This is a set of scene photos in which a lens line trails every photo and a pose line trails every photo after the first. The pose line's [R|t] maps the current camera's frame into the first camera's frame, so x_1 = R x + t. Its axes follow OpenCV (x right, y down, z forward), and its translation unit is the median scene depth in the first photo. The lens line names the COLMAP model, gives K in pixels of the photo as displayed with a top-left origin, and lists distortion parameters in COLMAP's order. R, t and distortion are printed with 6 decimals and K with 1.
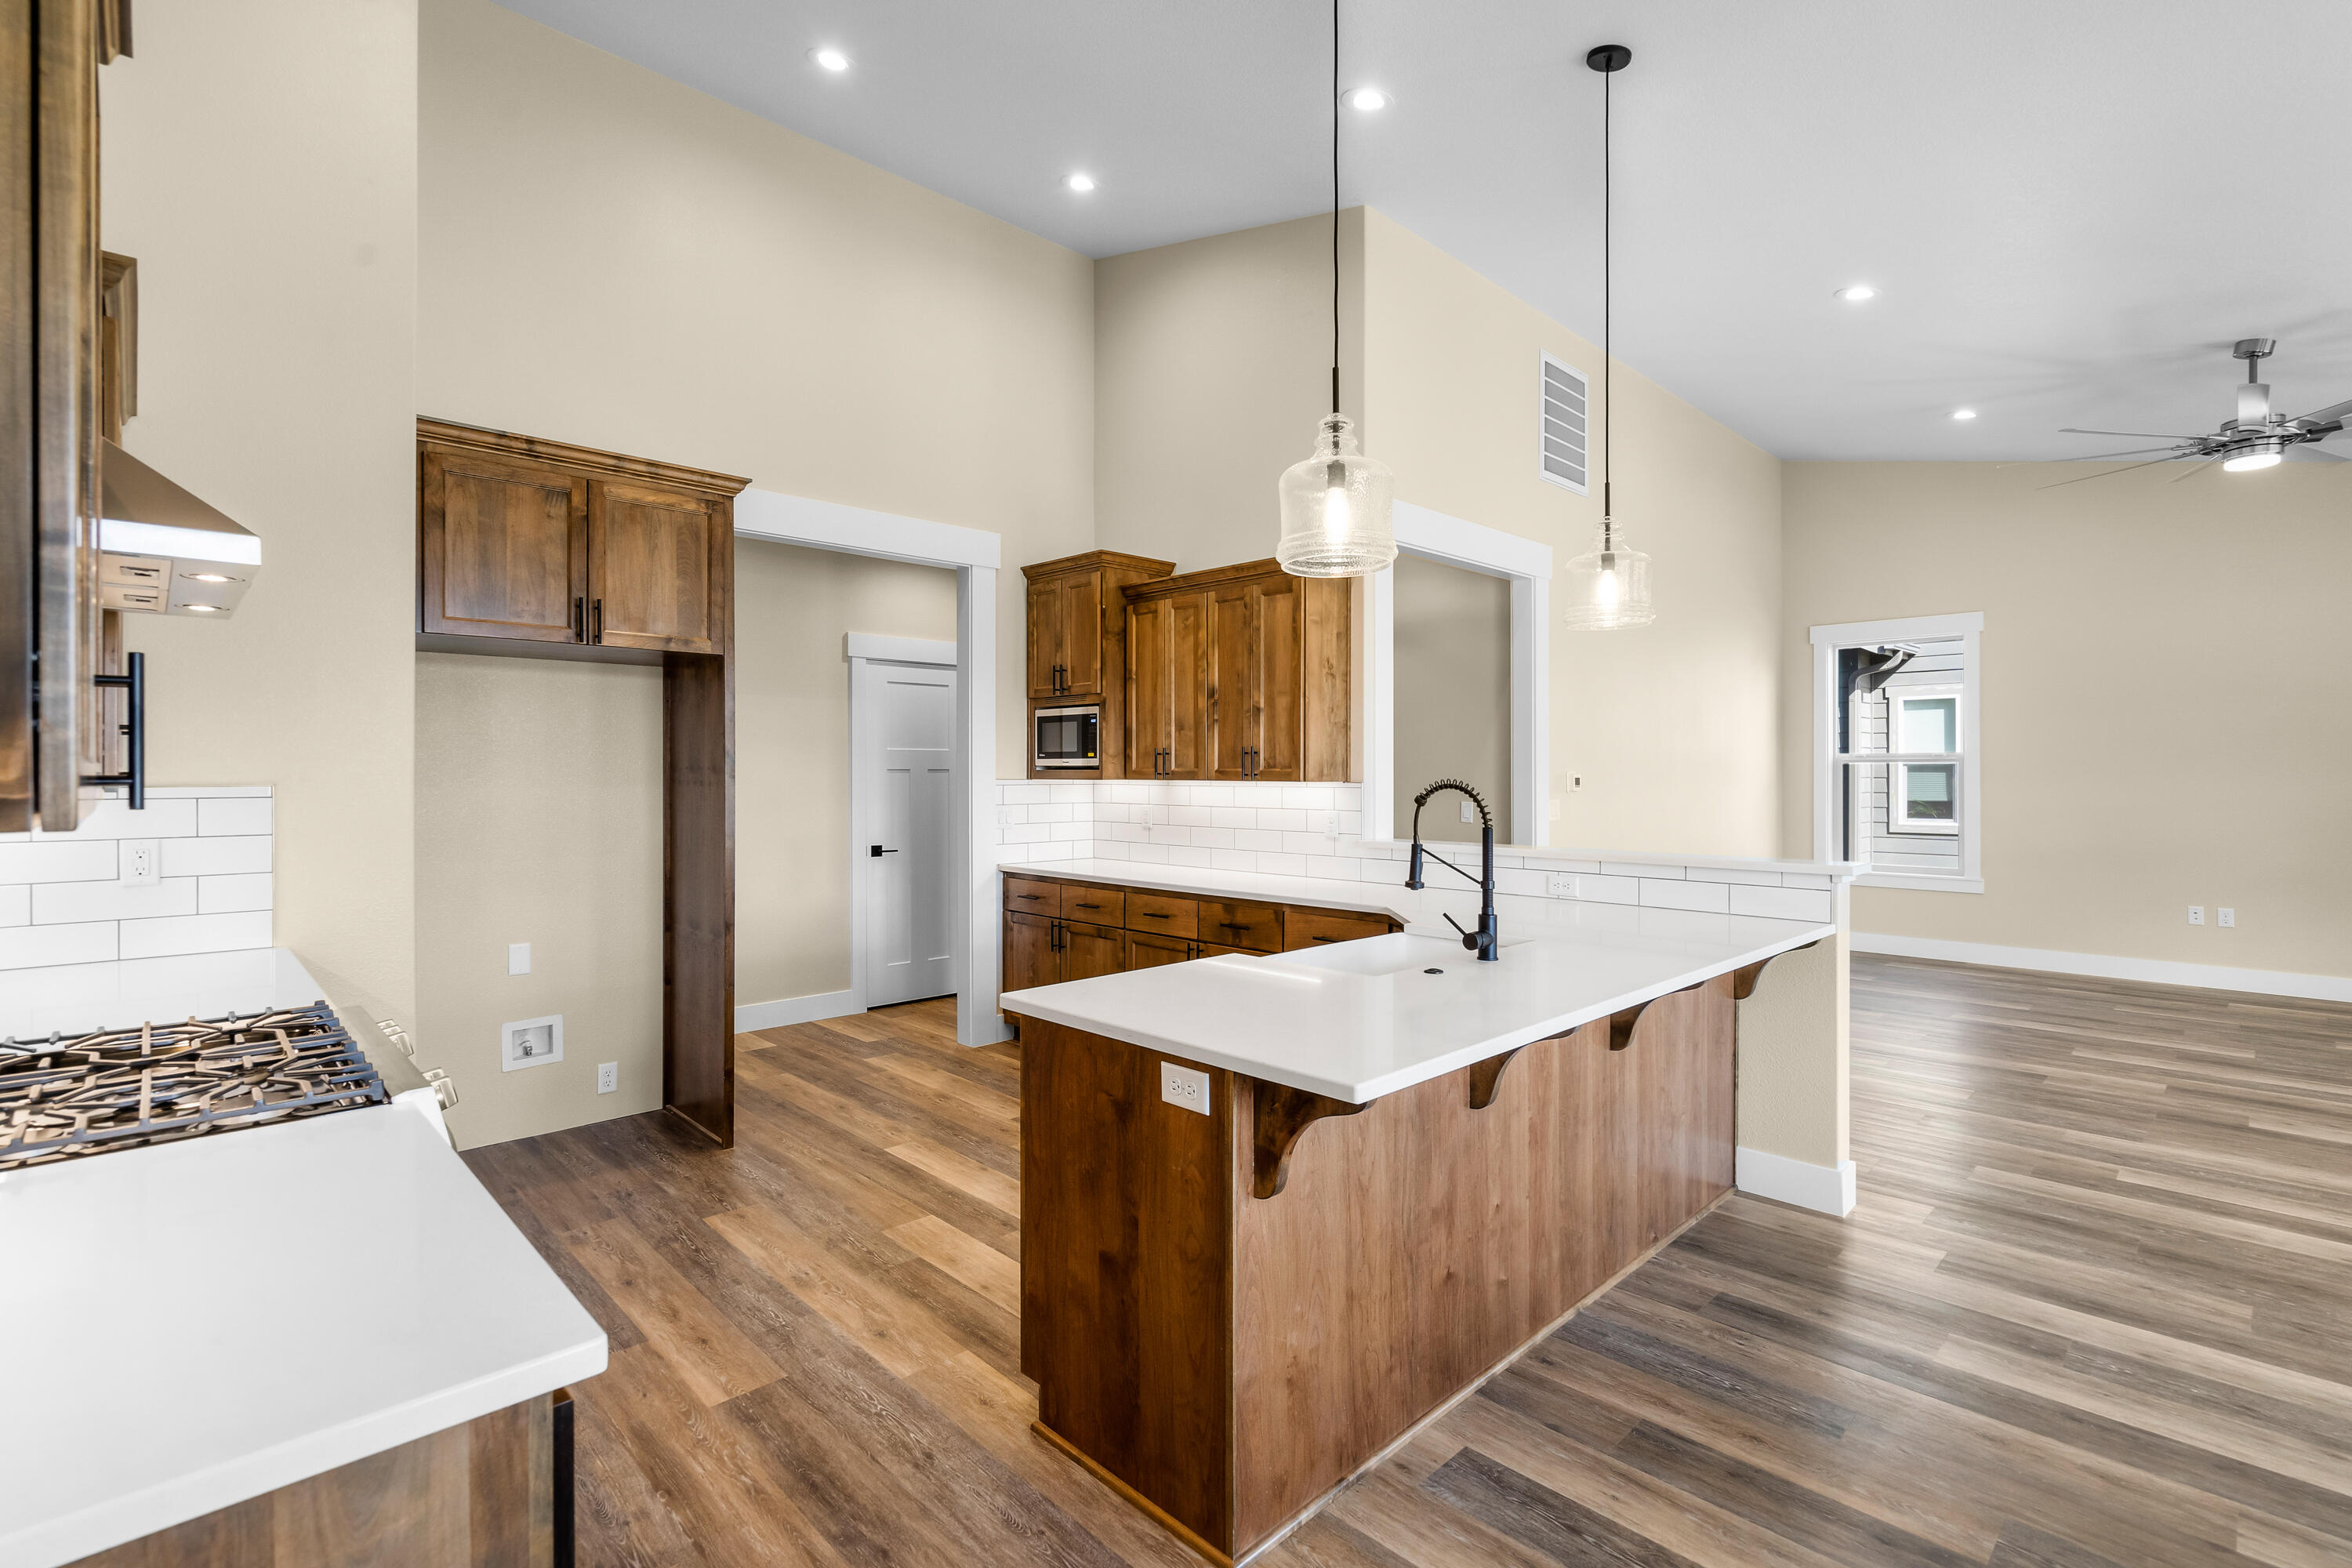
lens RADIAL K [[1068.5, 0, 1166.4], [0, 1068.5, 773.9], [0, 0, 1]] dist [-0.002207, -0.000002]
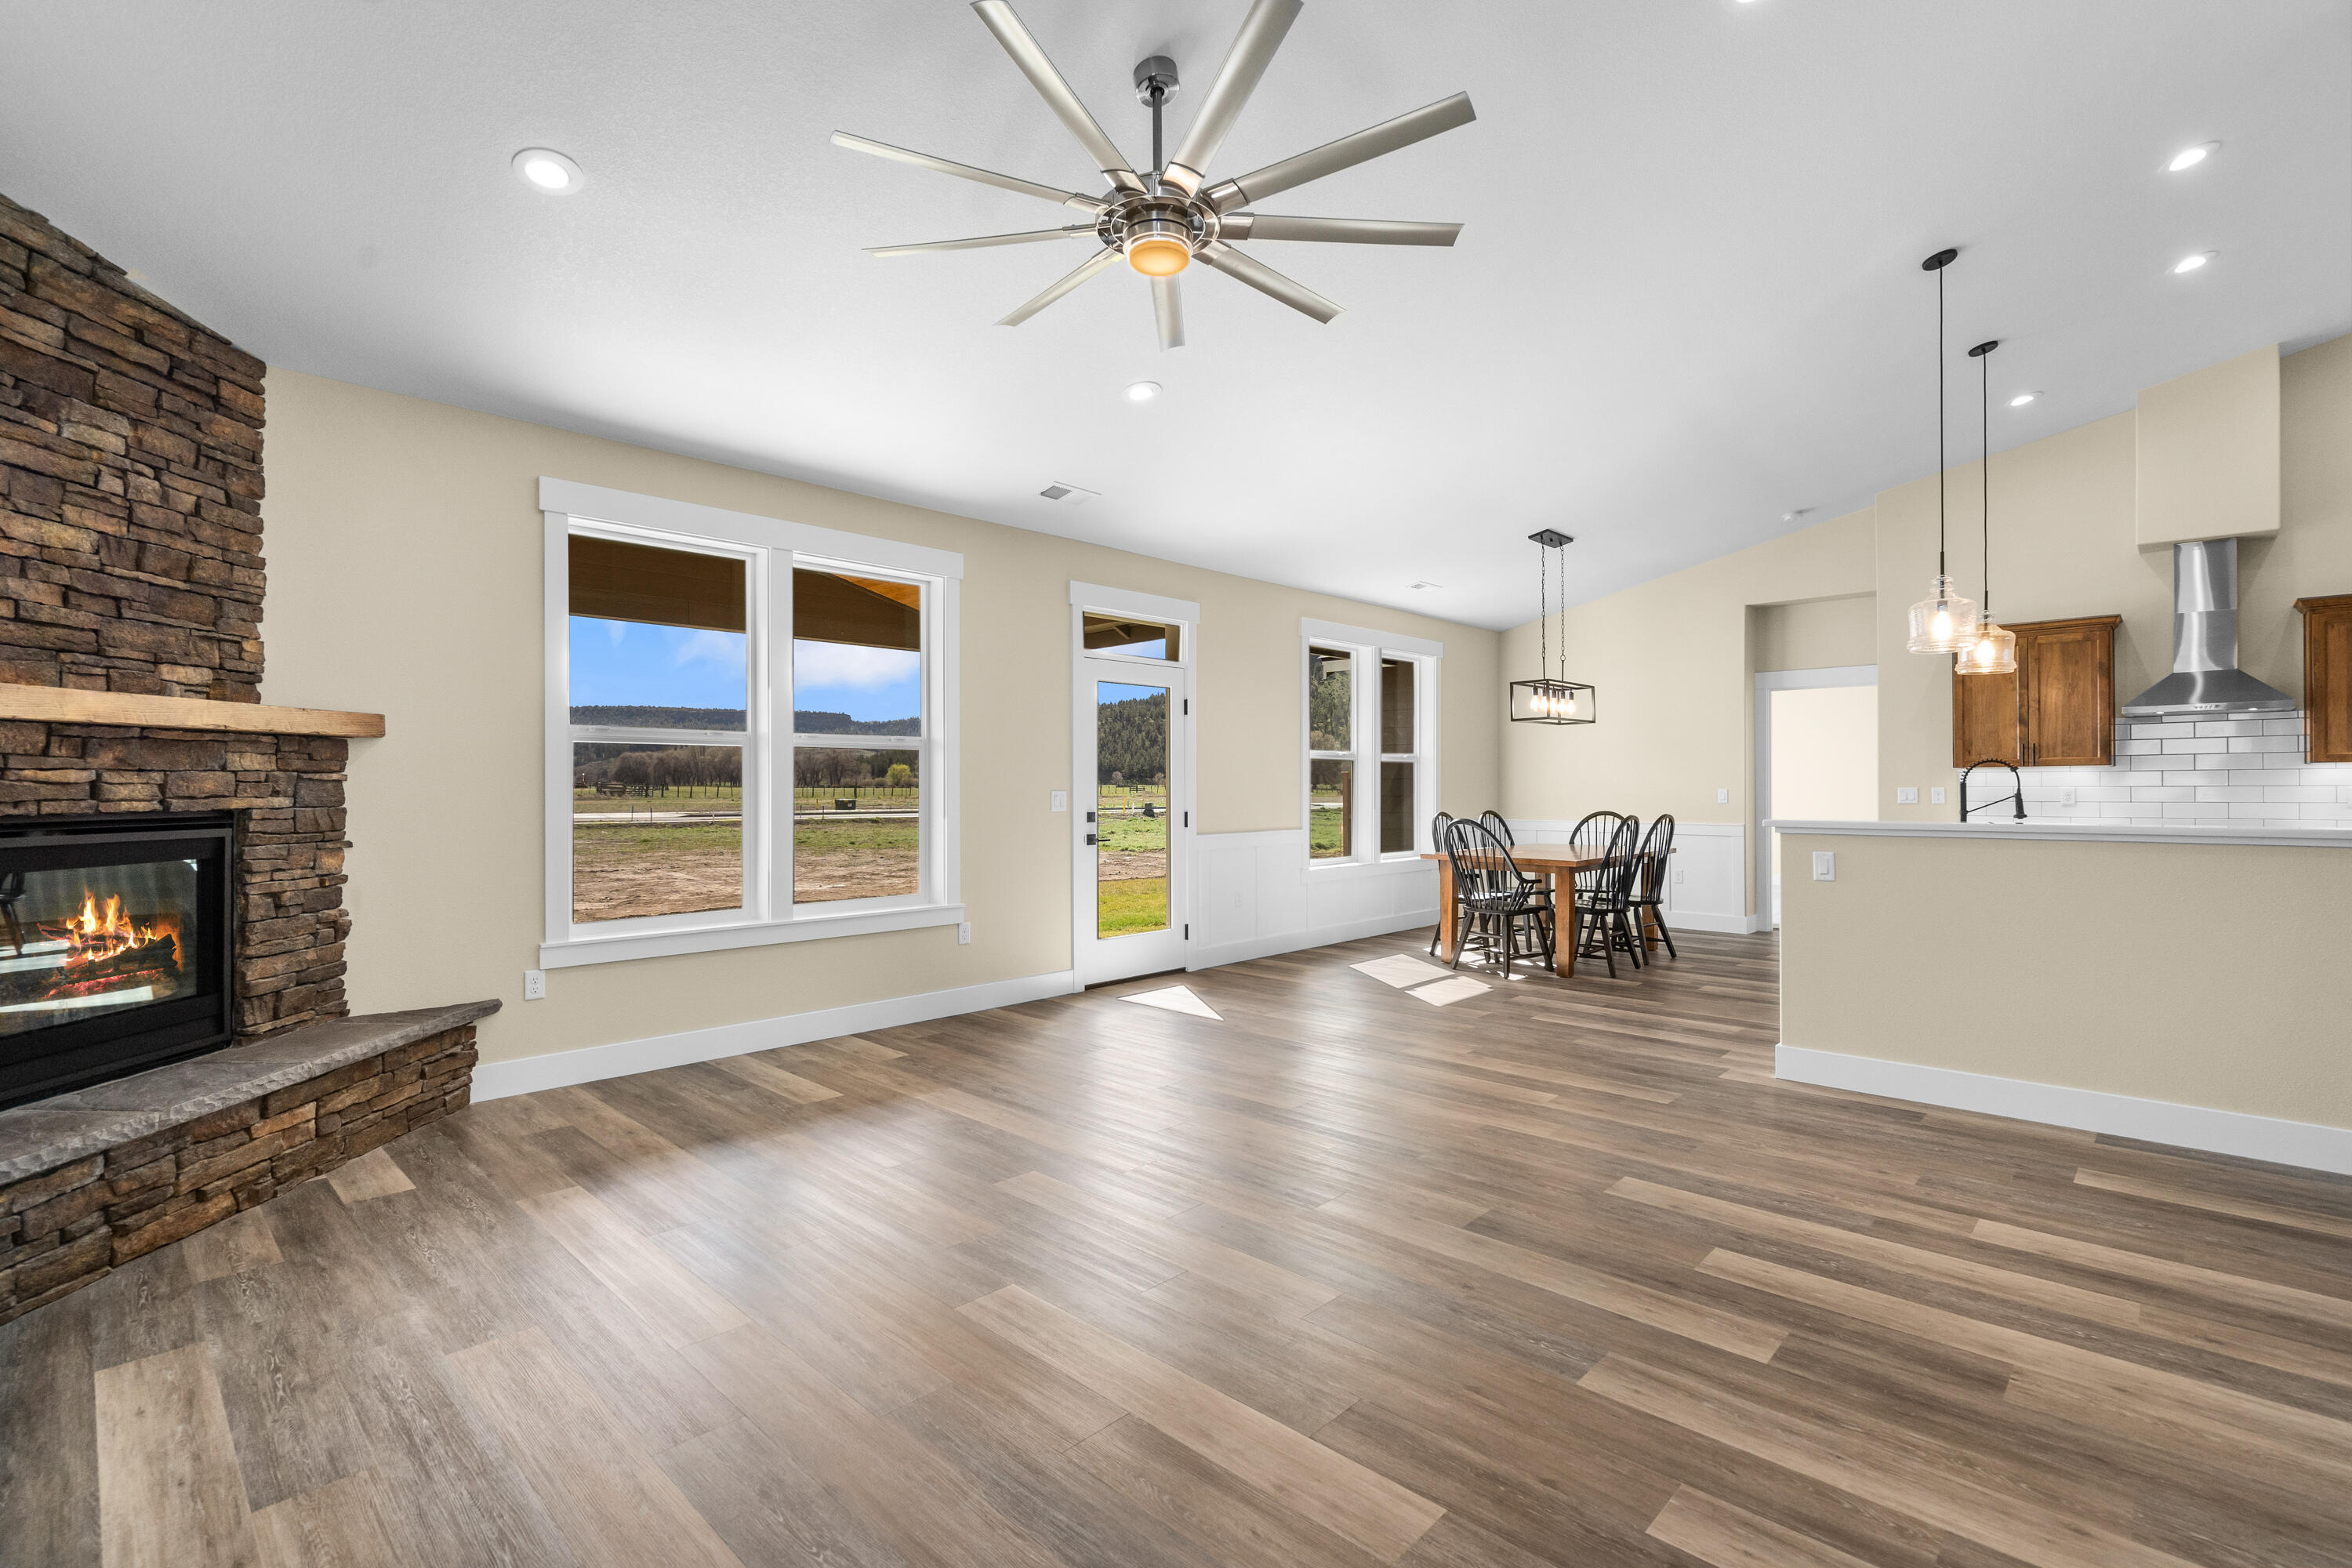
lens RADIAL K [[1068.5, 0, 1162.4], [0, 1068.5, 786.5], [0, 0, 1]] dist [-0.002207, -0.000002]
pose [[-0.999305, 0.003970, -0.037064, 1.594033], [0.003899, 0.999990, 0.001992, 0.038627], [0.037072, 0.001846, -0.999311, 2.510835]]
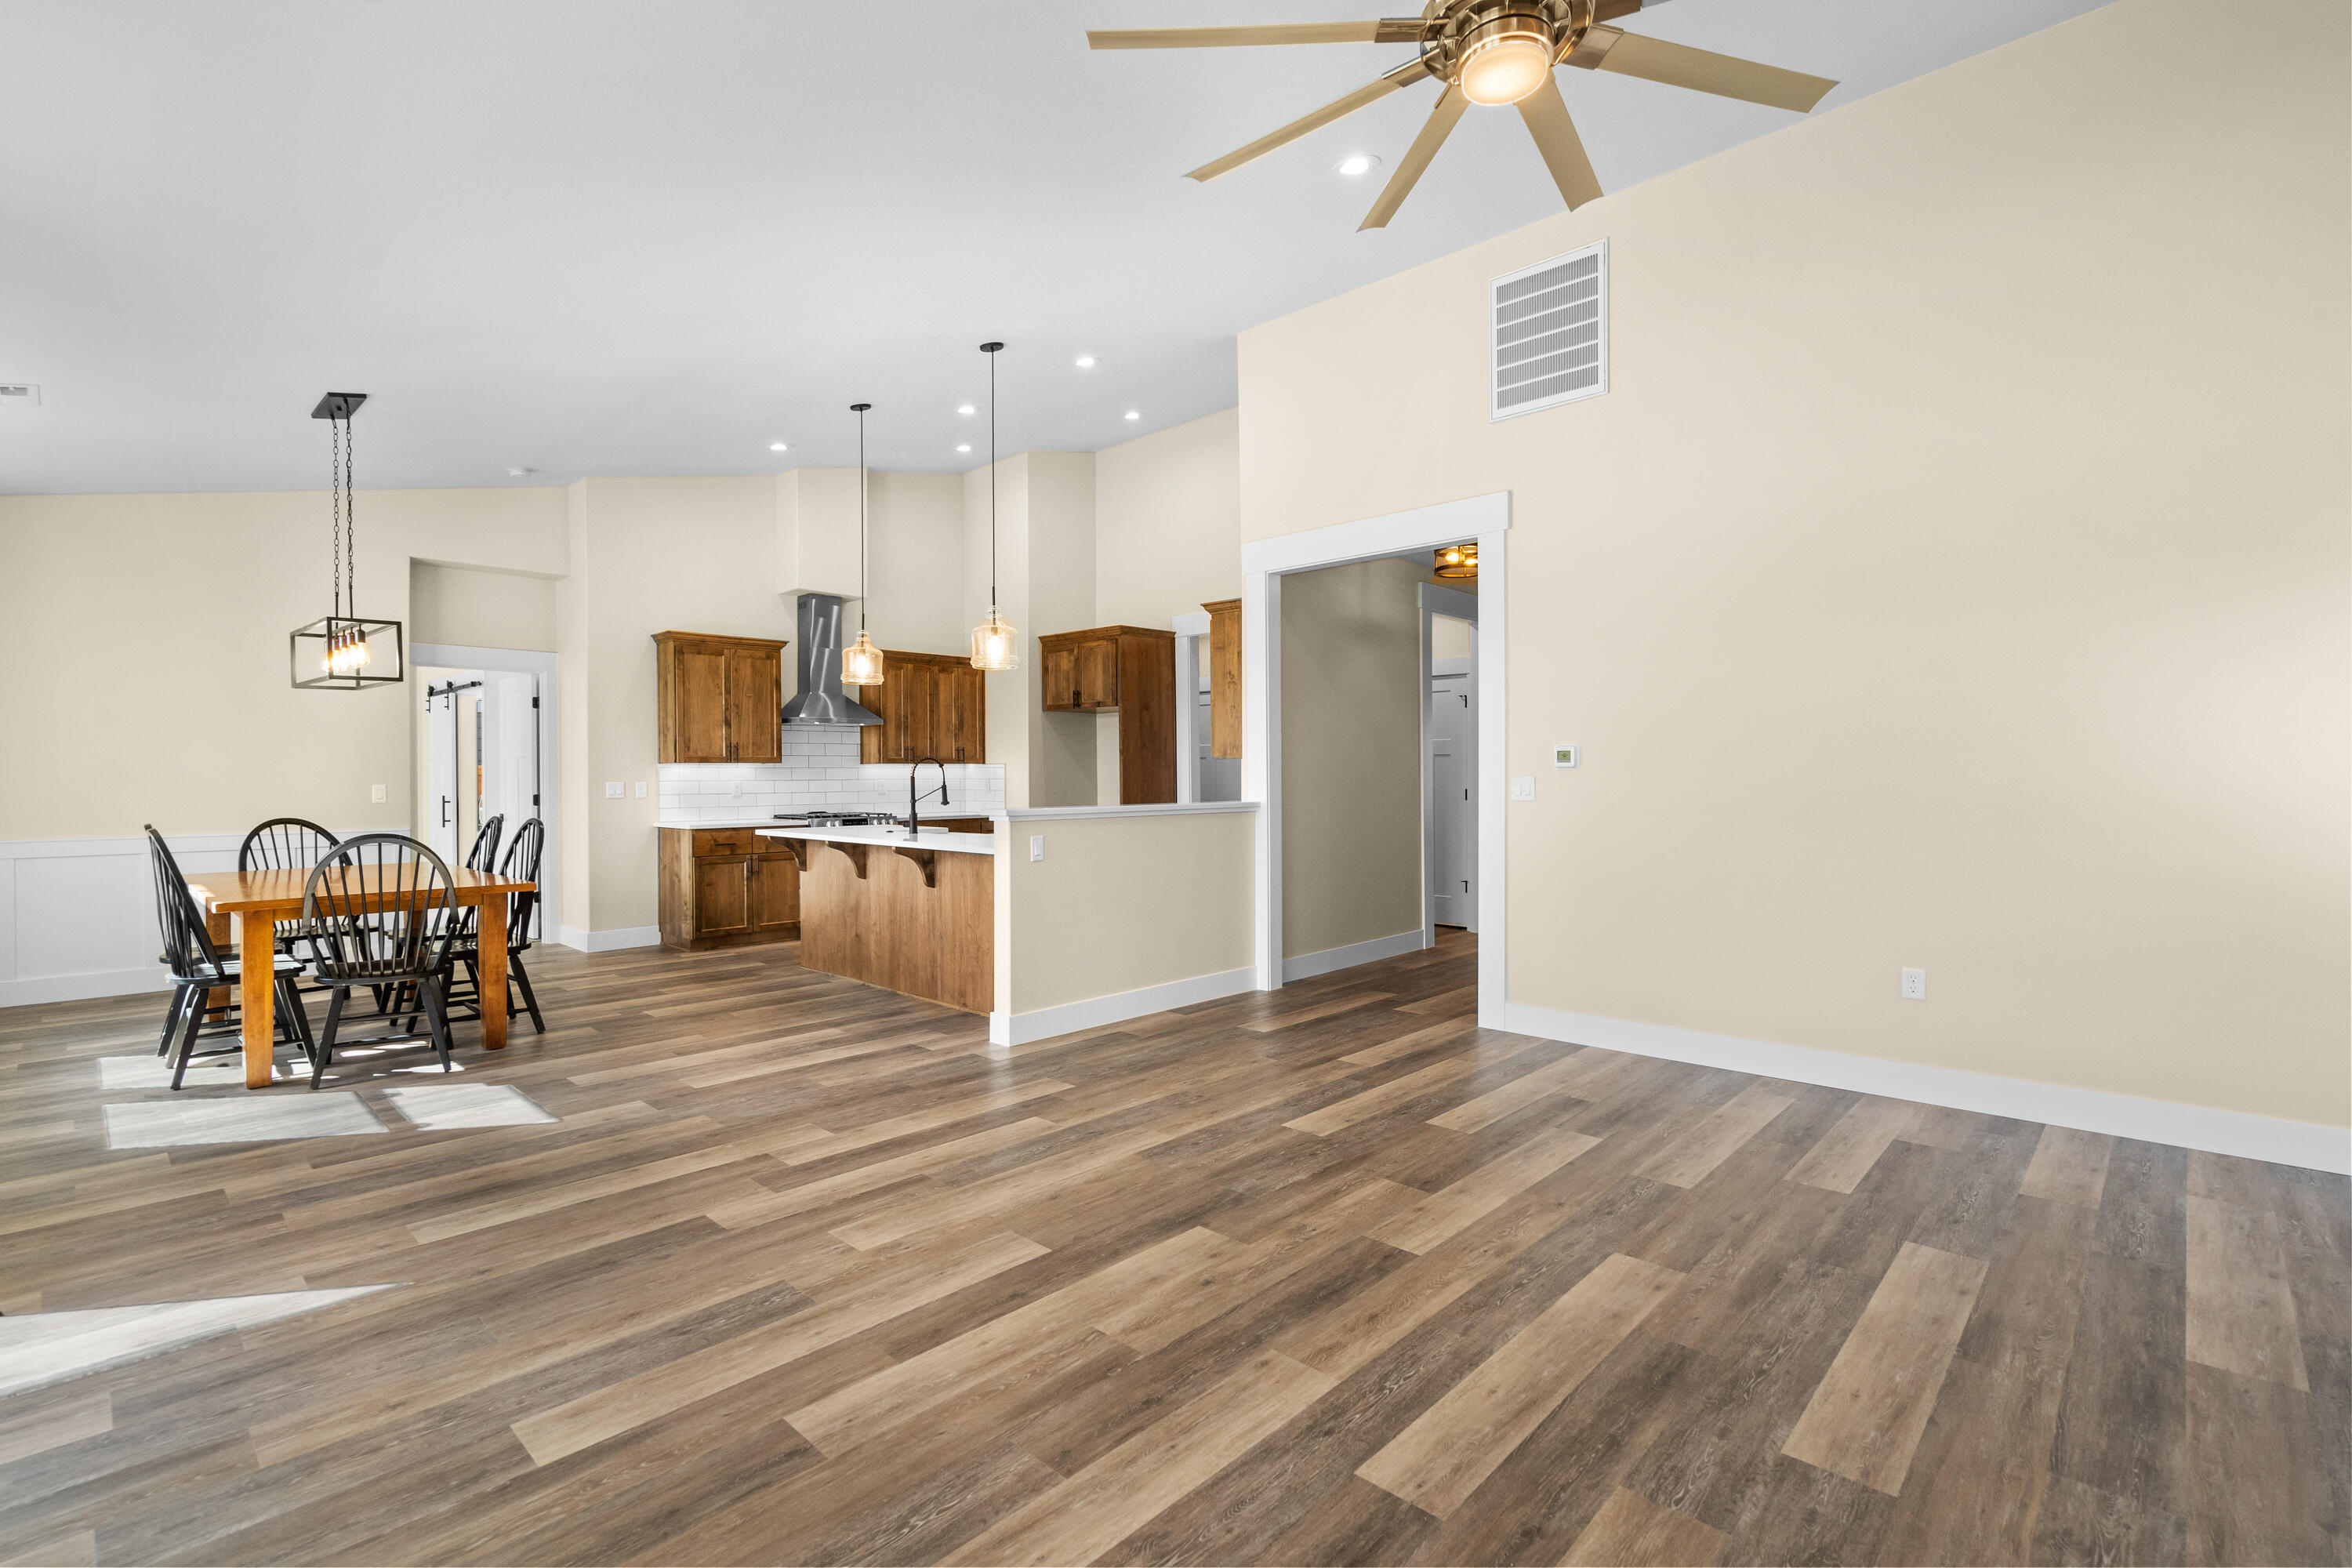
lens RADIAL K [[1068.5, 0, 1177.8], [0, 1068.5, 784.7], [0, 0, 1]] dist [-0.002207, -0.000002]
pose [[0.052230, 0.008555, -0.998598, 2.292634], [0.002732, 0.999958, 0.008710, 0.040520], [0.998631, -0.003183, 0.052205, 1.260878]]
